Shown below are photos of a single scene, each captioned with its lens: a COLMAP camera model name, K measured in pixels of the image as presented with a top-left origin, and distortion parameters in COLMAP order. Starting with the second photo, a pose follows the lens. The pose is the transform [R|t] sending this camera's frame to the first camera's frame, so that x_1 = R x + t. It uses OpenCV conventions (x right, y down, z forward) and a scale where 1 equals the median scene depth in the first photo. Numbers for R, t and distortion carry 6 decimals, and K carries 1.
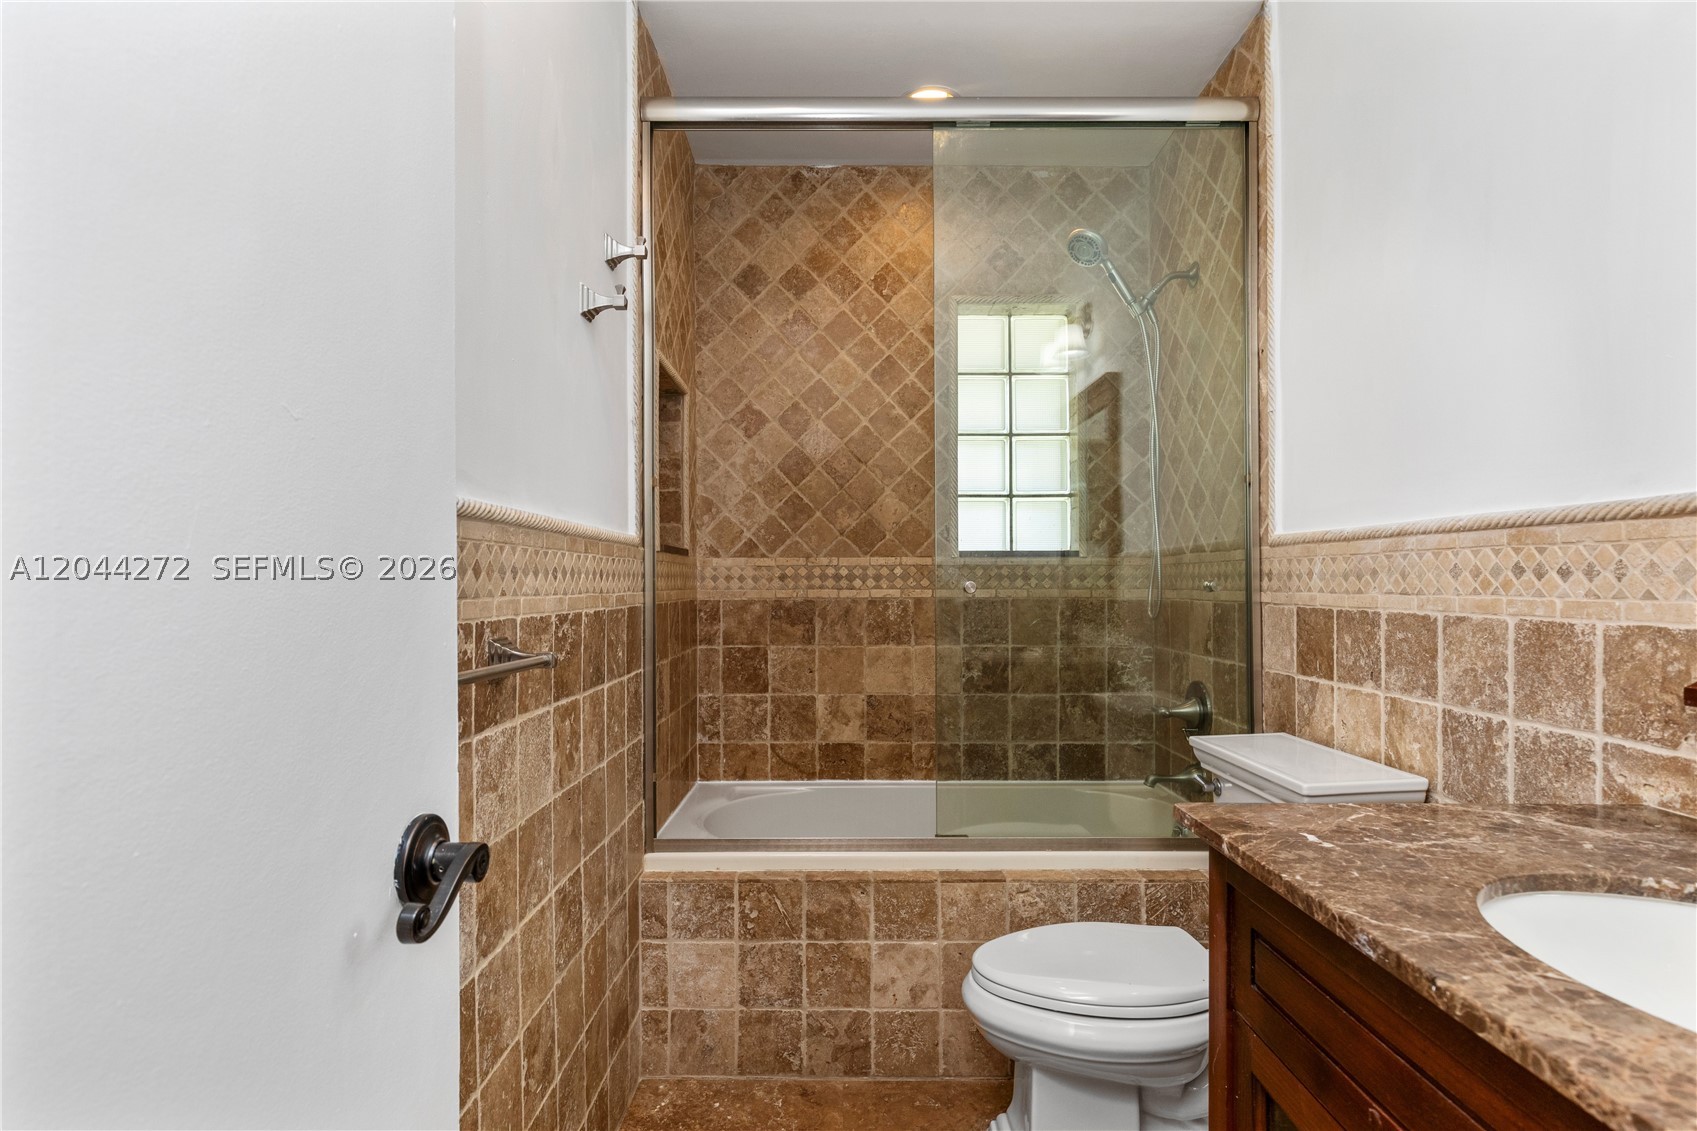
lens RADIAL K [[907.1, 0, 840.6], [0, 907.1, 573.9], [0, 0, 1]] dist [0.000173, 0.000210]
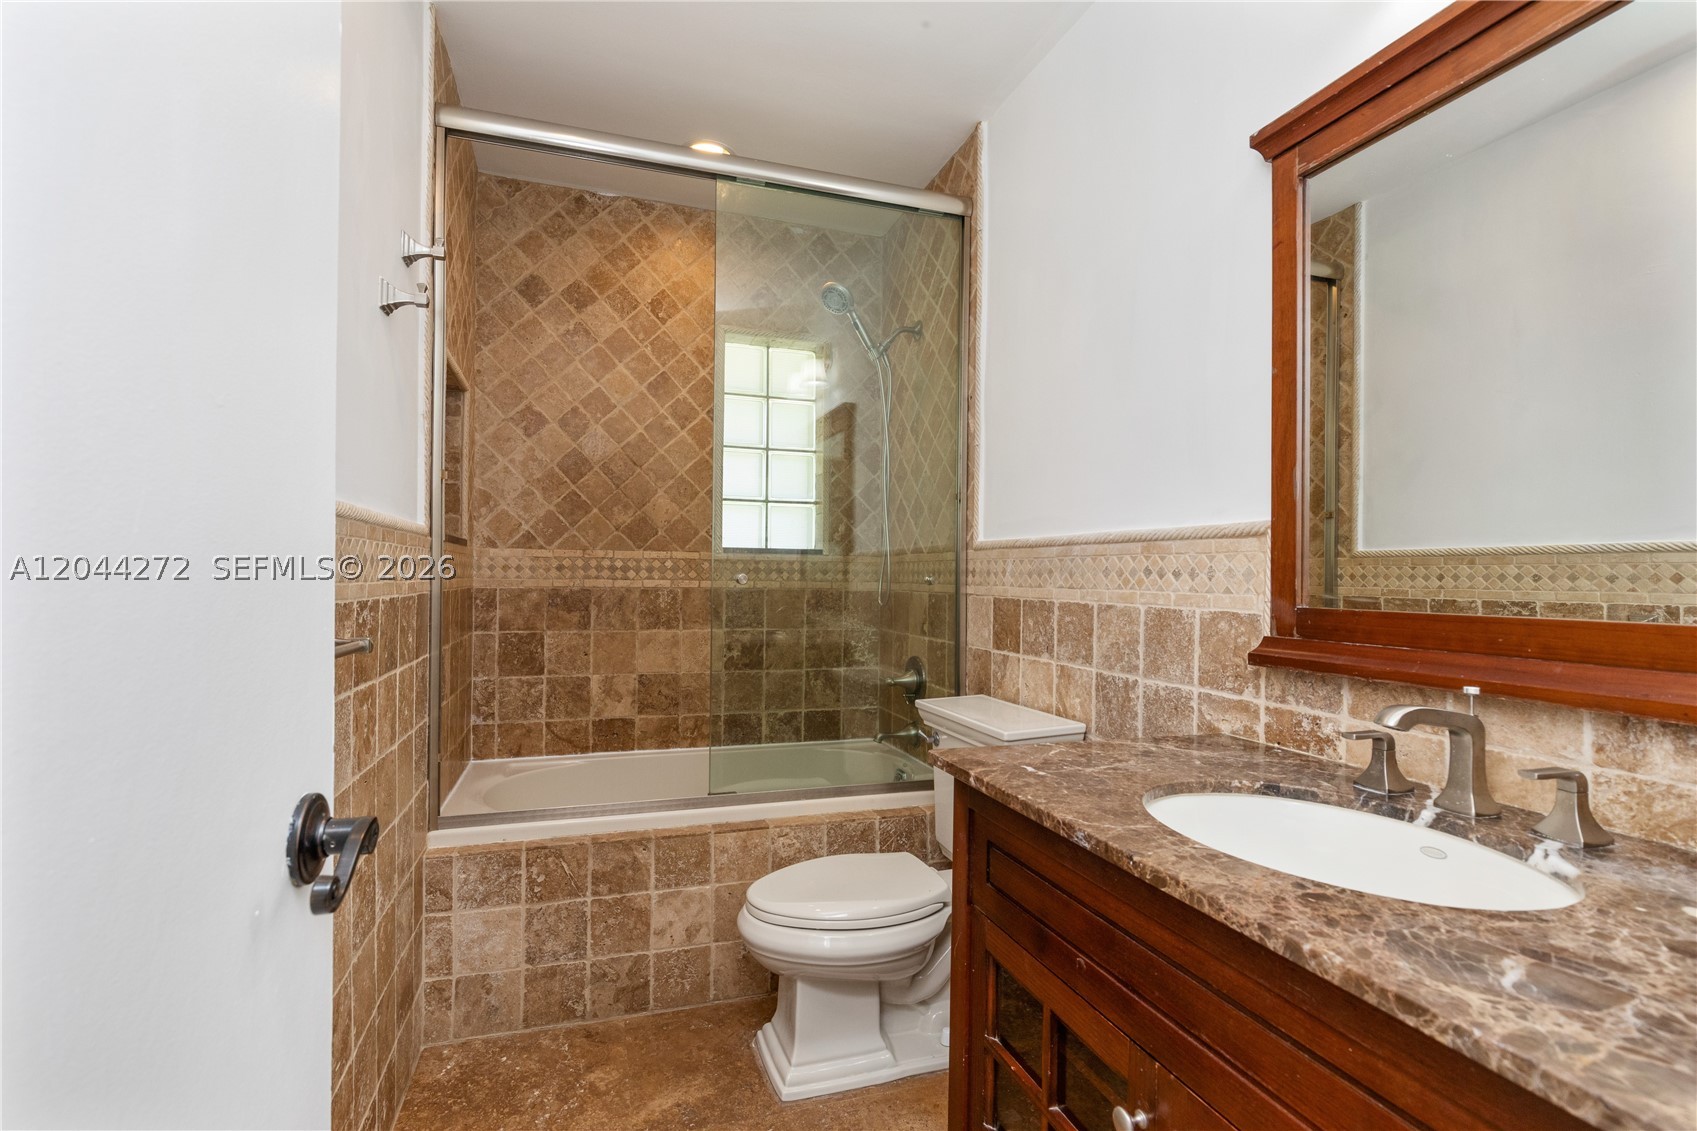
lens RADIAL K [[799.2, 0, 845.7], [0, 799.2, 571.5], [0, 0, 1]] dist [-0.000810, -0.000767]
pose [[0.949201, 0.015041, 0.314312, -0.062051], [-0.016796, 0.999855, 0.002878, -0.000291], [-0.314223, -0.008011, 0.949315, -0.019383]]
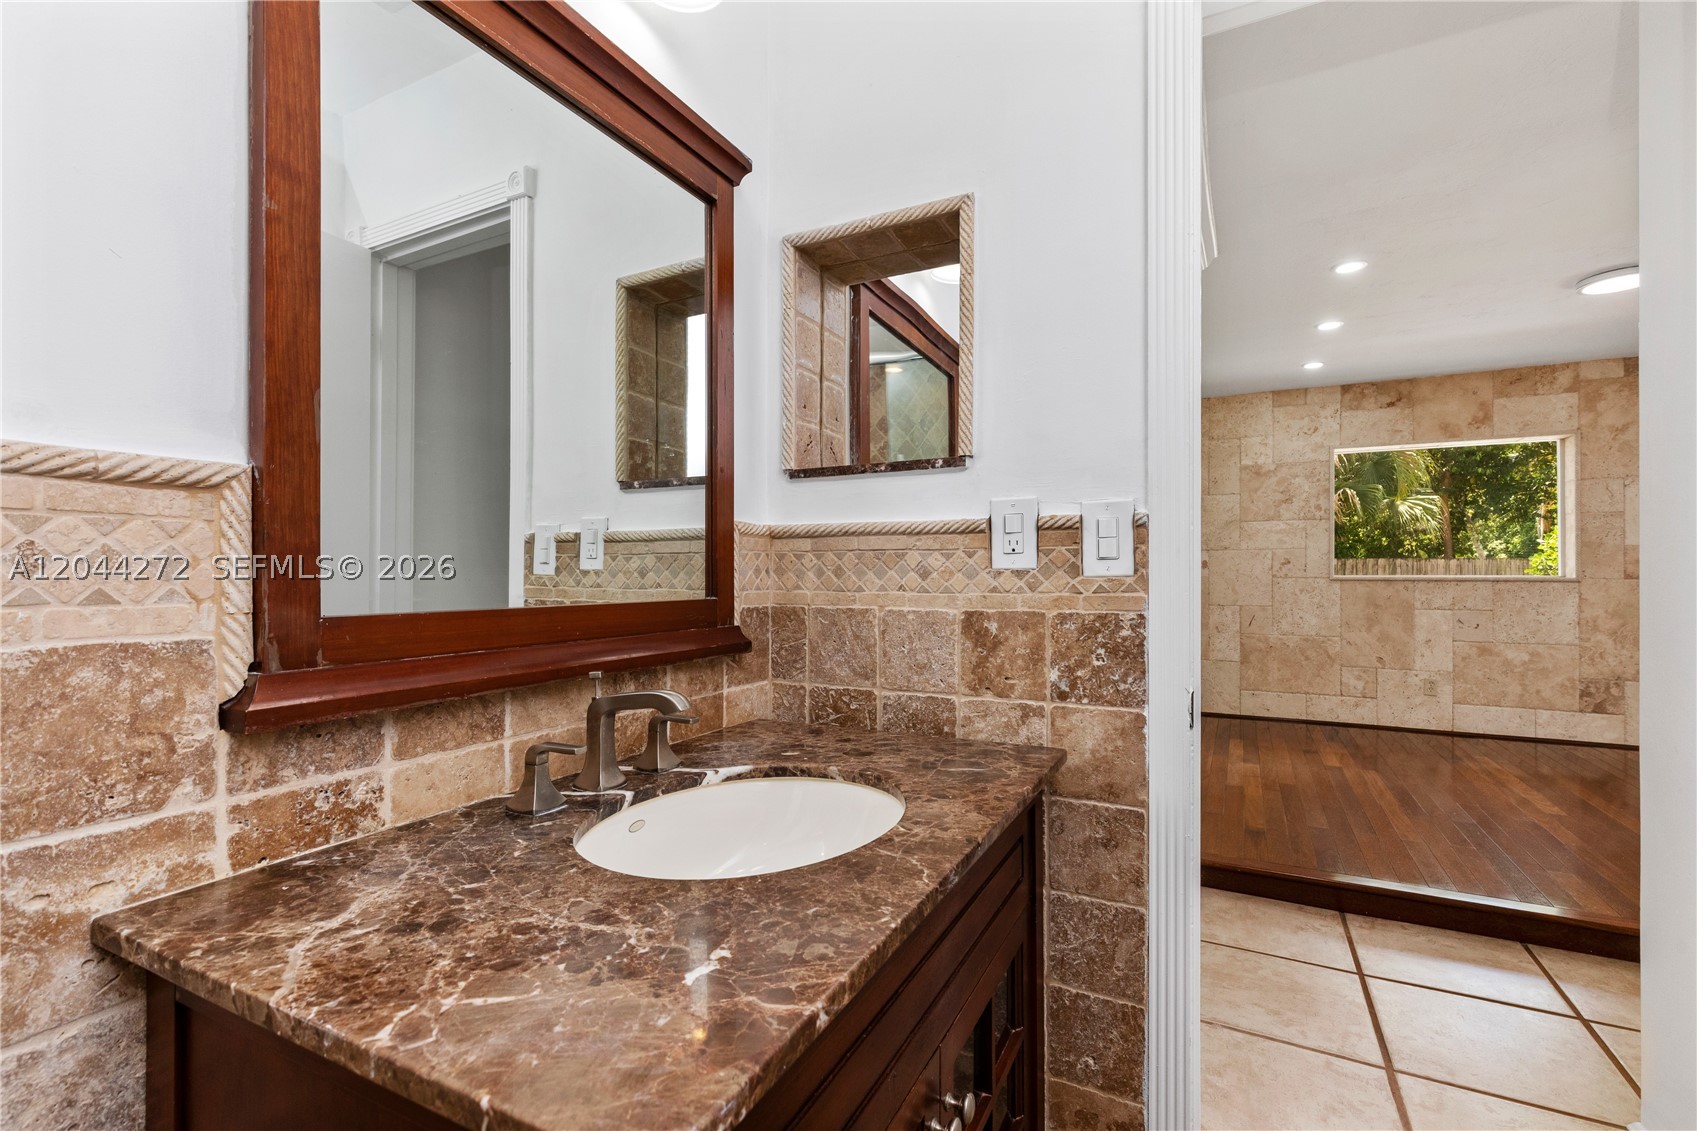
lens RADIAL K [[768.0, 0, 836.3], [0, 768.0, 577.1], [0, 0, 1]] dist [0.006128, -0.000721]
pose [[-0.885261, -0.000588, 0.465095, 0.093950], [-0.003220, 0.999983, -0.004866, 0.005785], [-0.465084, -0.005806, -0.885247, 0.767842]]
